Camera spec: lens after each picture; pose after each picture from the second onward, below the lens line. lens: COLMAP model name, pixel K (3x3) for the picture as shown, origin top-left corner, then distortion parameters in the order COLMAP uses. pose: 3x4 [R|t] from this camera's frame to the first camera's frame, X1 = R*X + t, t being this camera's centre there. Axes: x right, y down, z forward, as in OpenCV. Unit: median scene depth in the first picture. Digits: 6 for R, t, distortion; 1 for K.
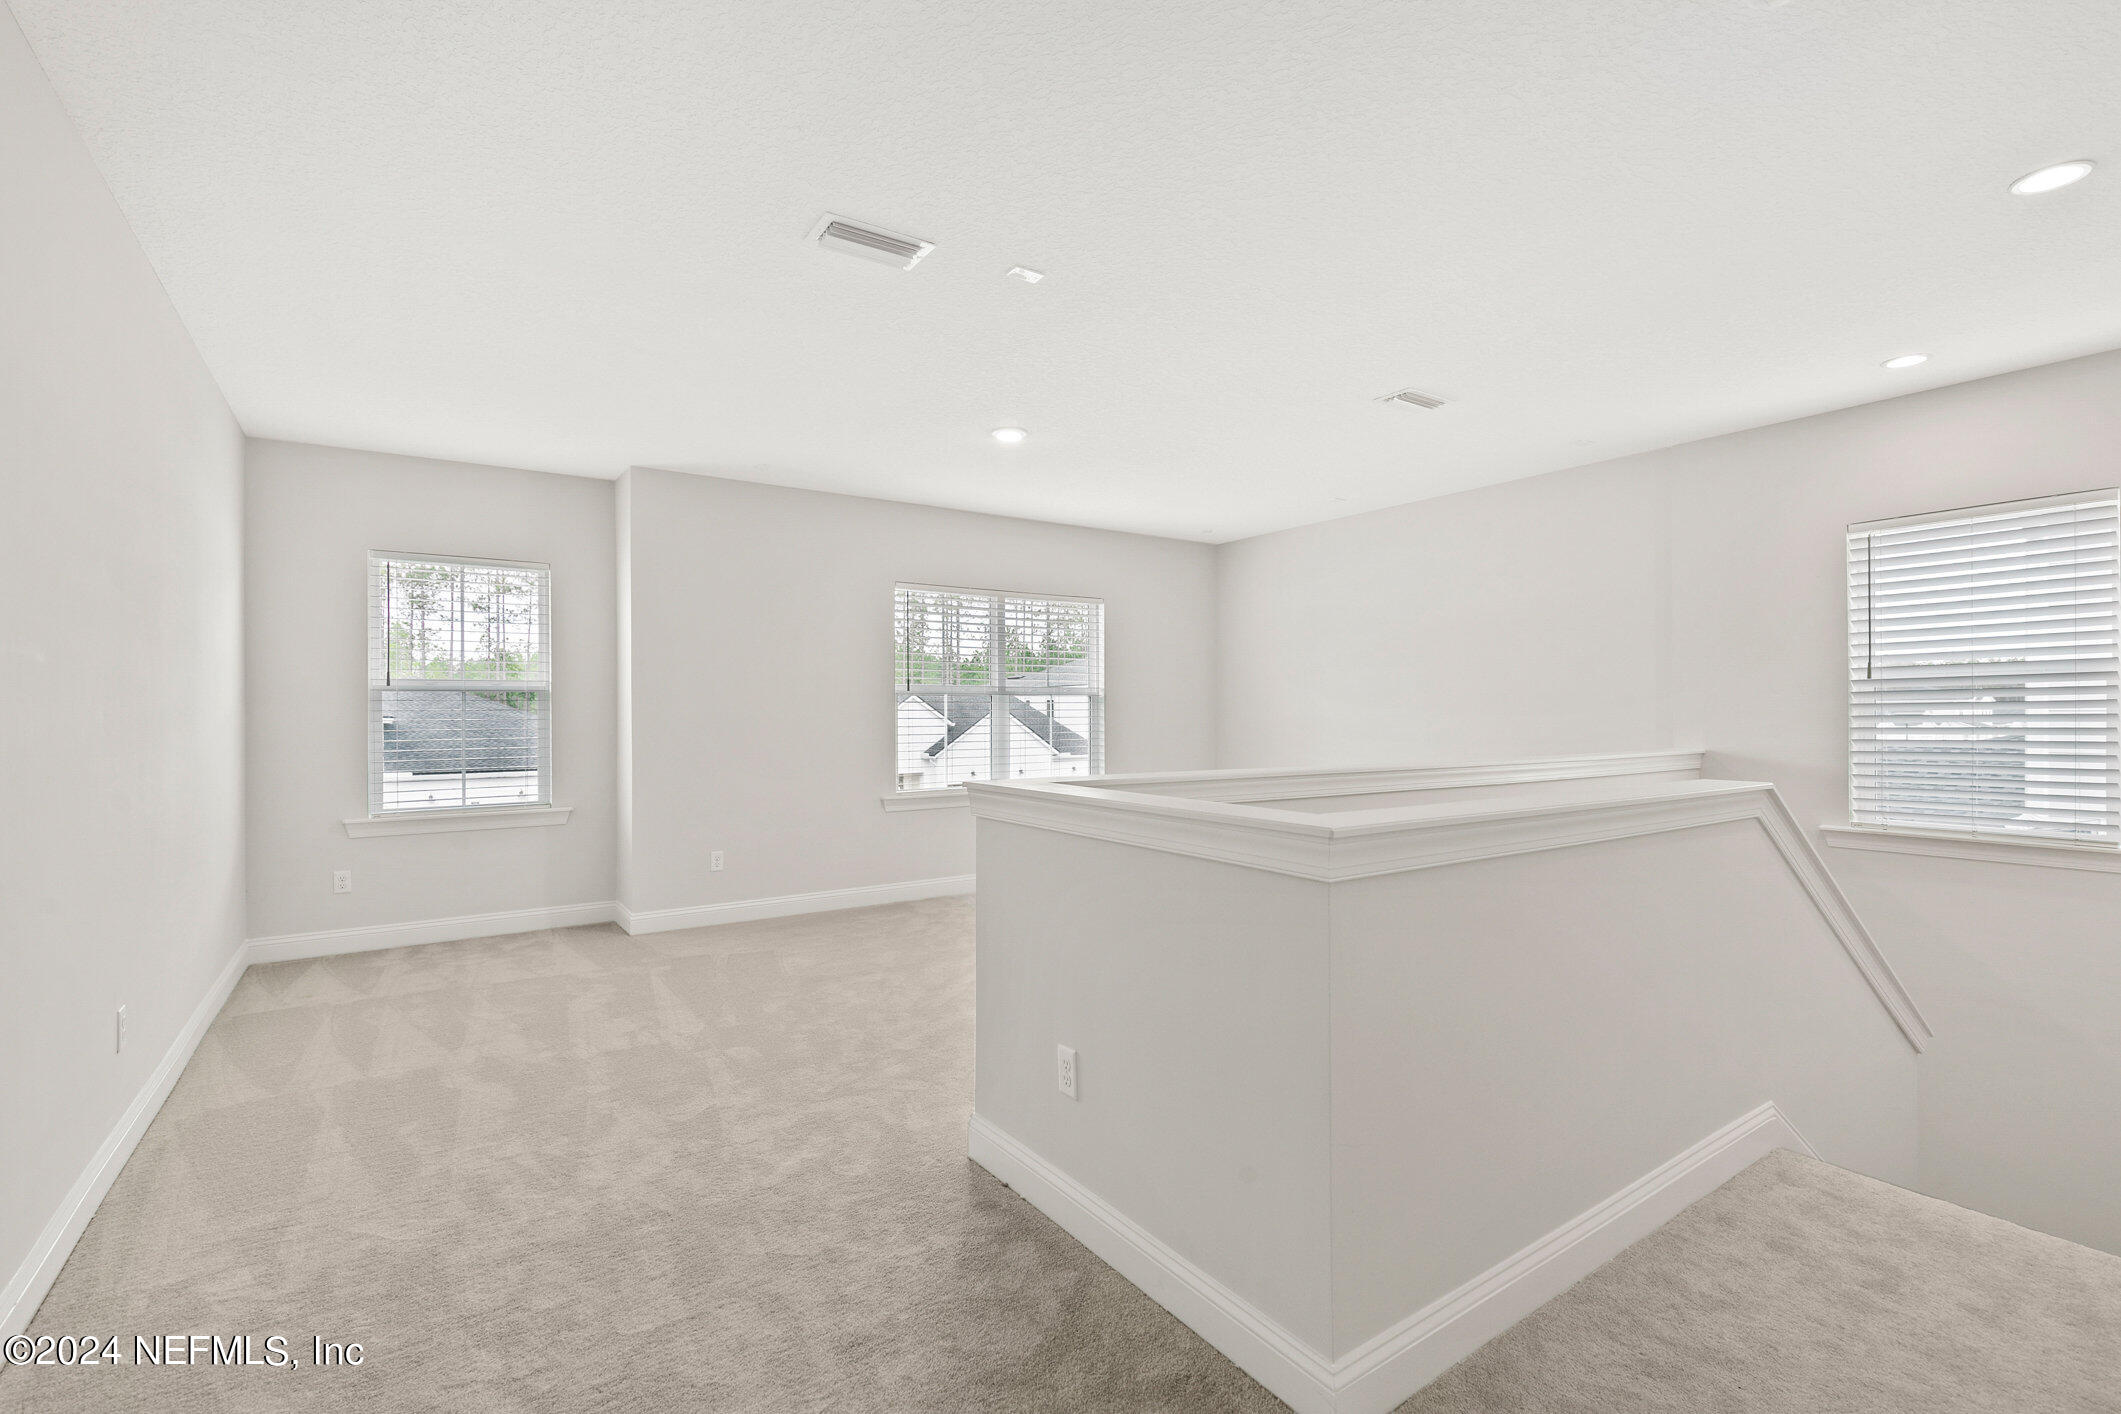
lens RADIAL K [[969.2, 0, 1089.9], [0, 969.2, 720.1], [0, 0, 1]] dist [0.000225, 0.000078]
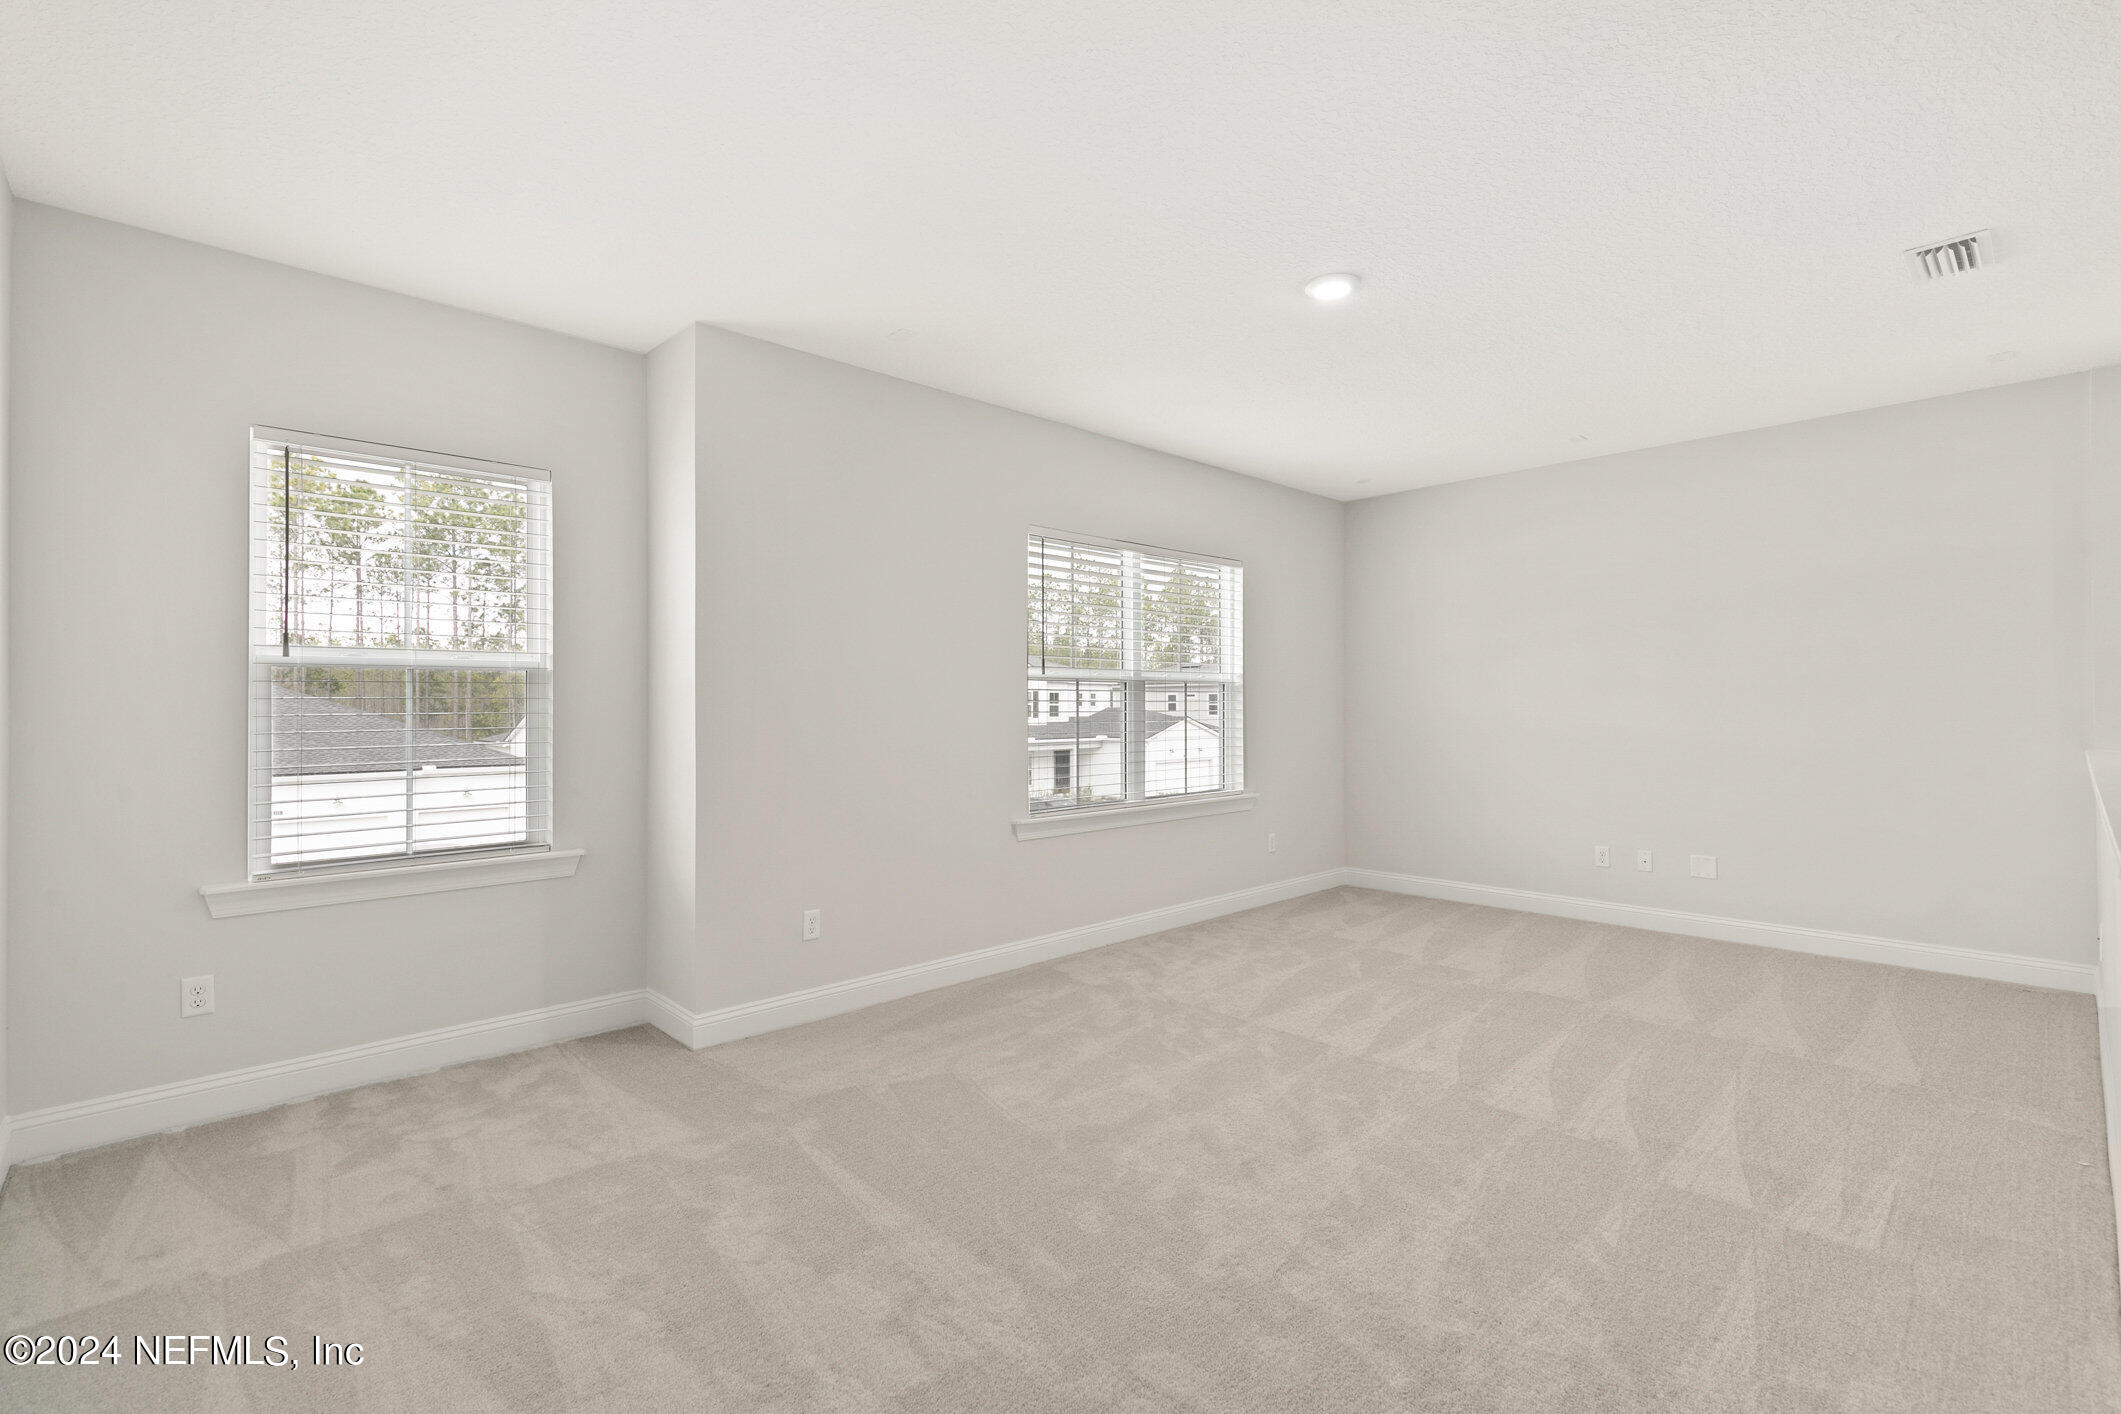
lens RADIAL K [[943.6, 0, 1065.1], [0, 943.6, 707.6], [0, 0, 1]] dist [0.002133, 0.000999]
pose [[0.988846, 0.001624, 0.148933, -0.332859], [-0.000725, 0.999981, -0.006089, -0.001121], [-0.148940, 0.005913, 0.988829, 0.352931]]
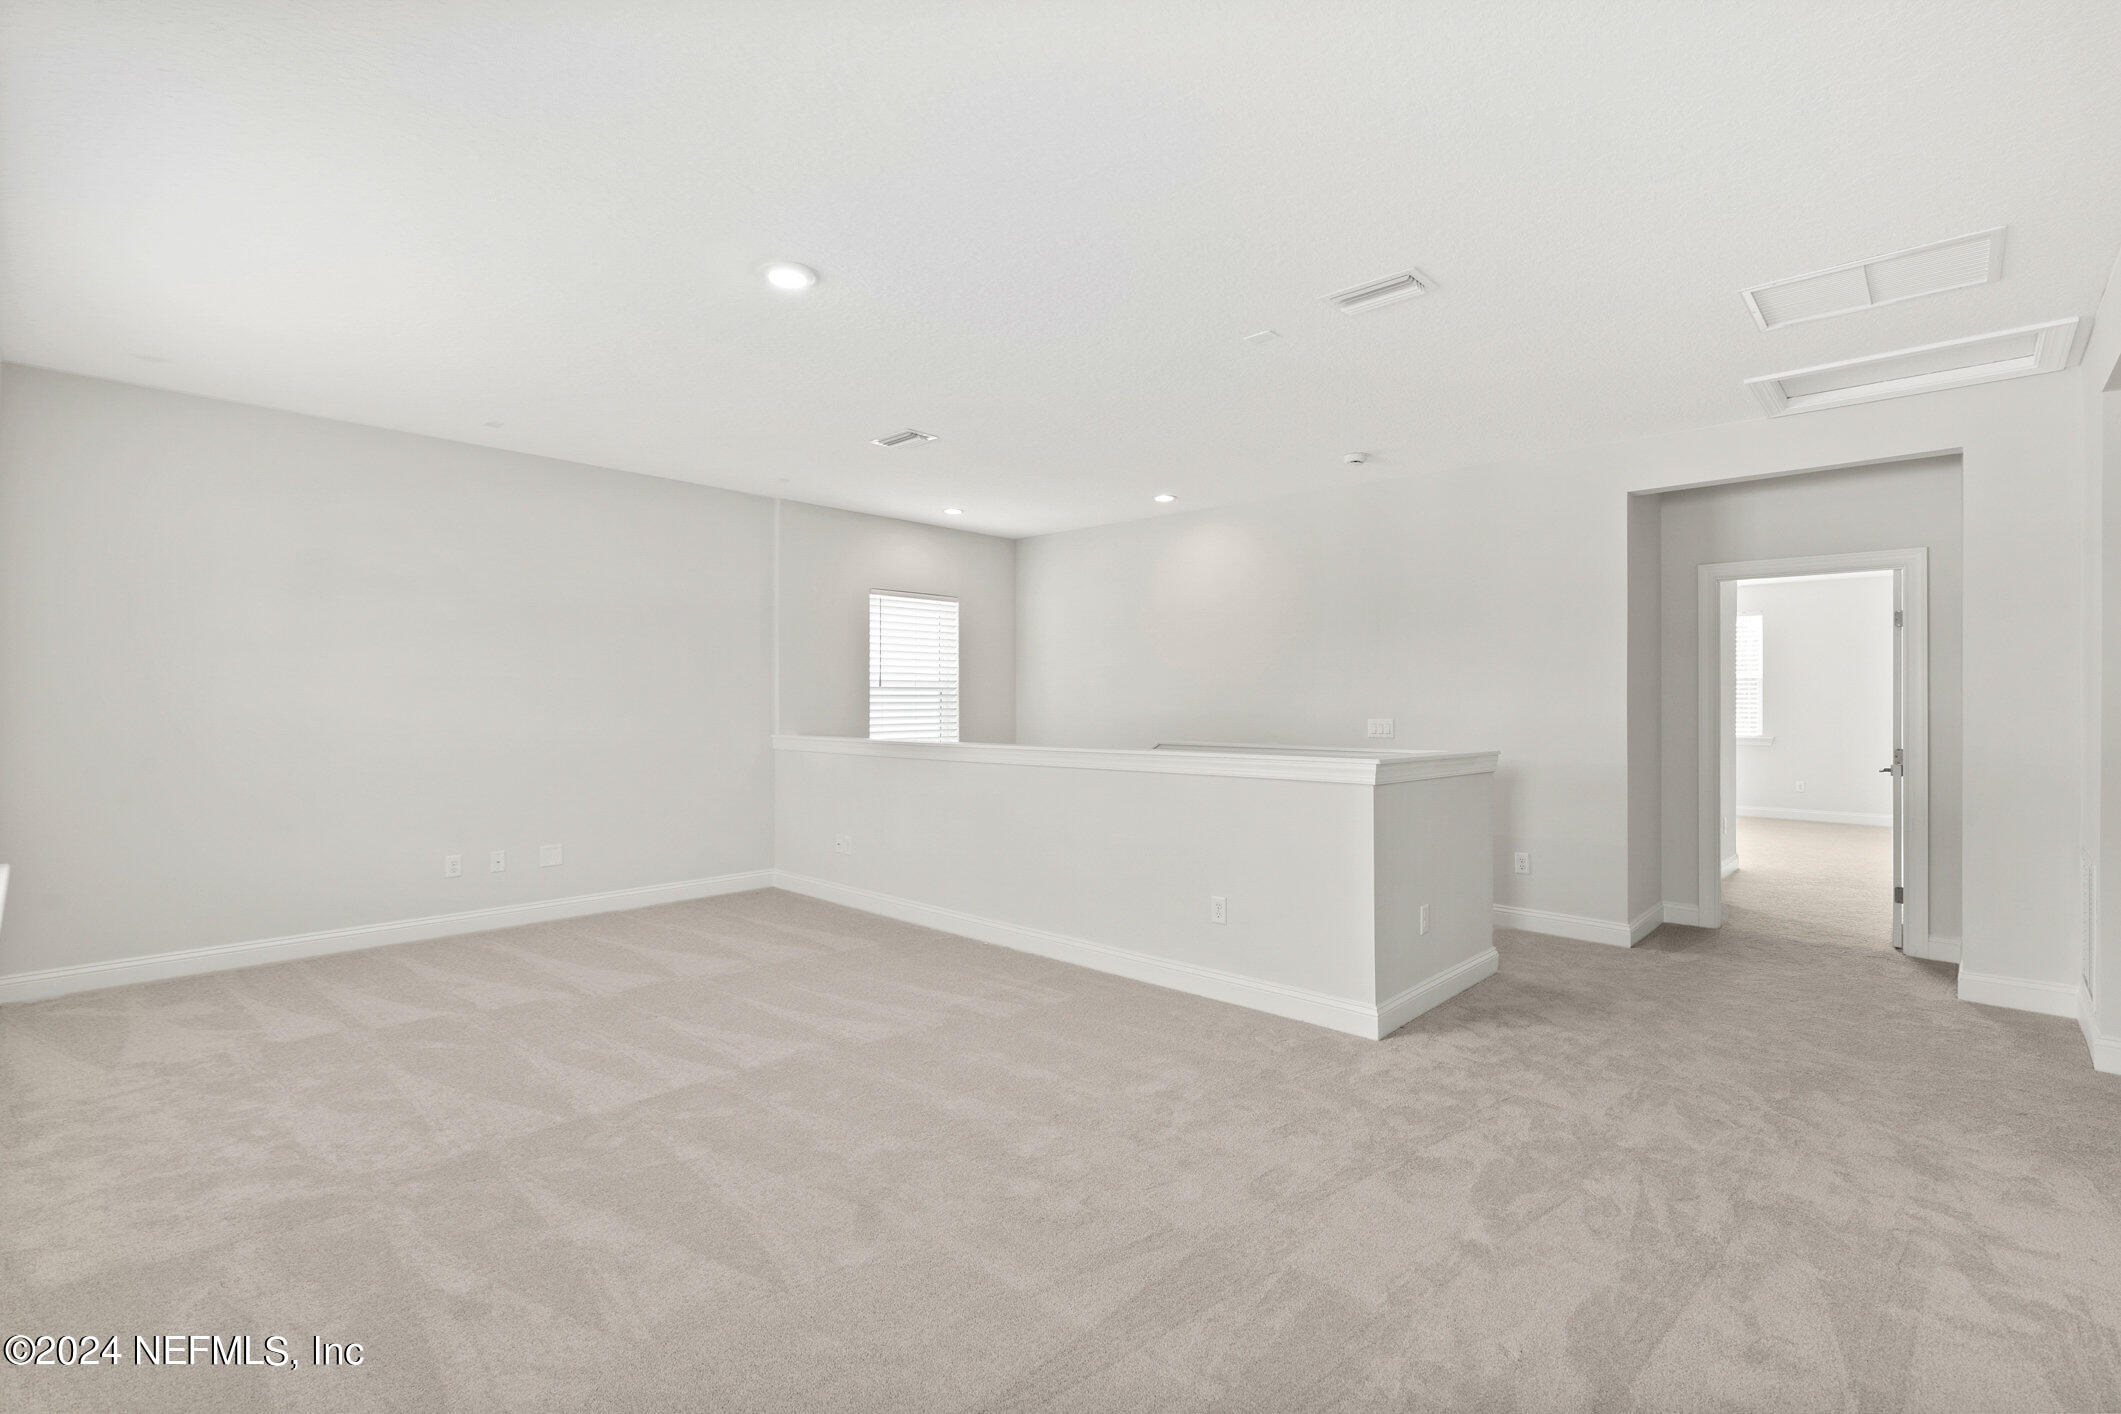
lens RADIAL K [[943.6, 0, 1065.1], [0, 943.6, 707.6], [0, 0, 1]] dist [0.002133, 0.000999]
pose [[-0.209592, 0.003095, 0.977784, -0.679466], [0.005531, 0.999983, -0.001979, -0.002314], [-0.977773, 0.004993, -0.209606, 0.878687]]
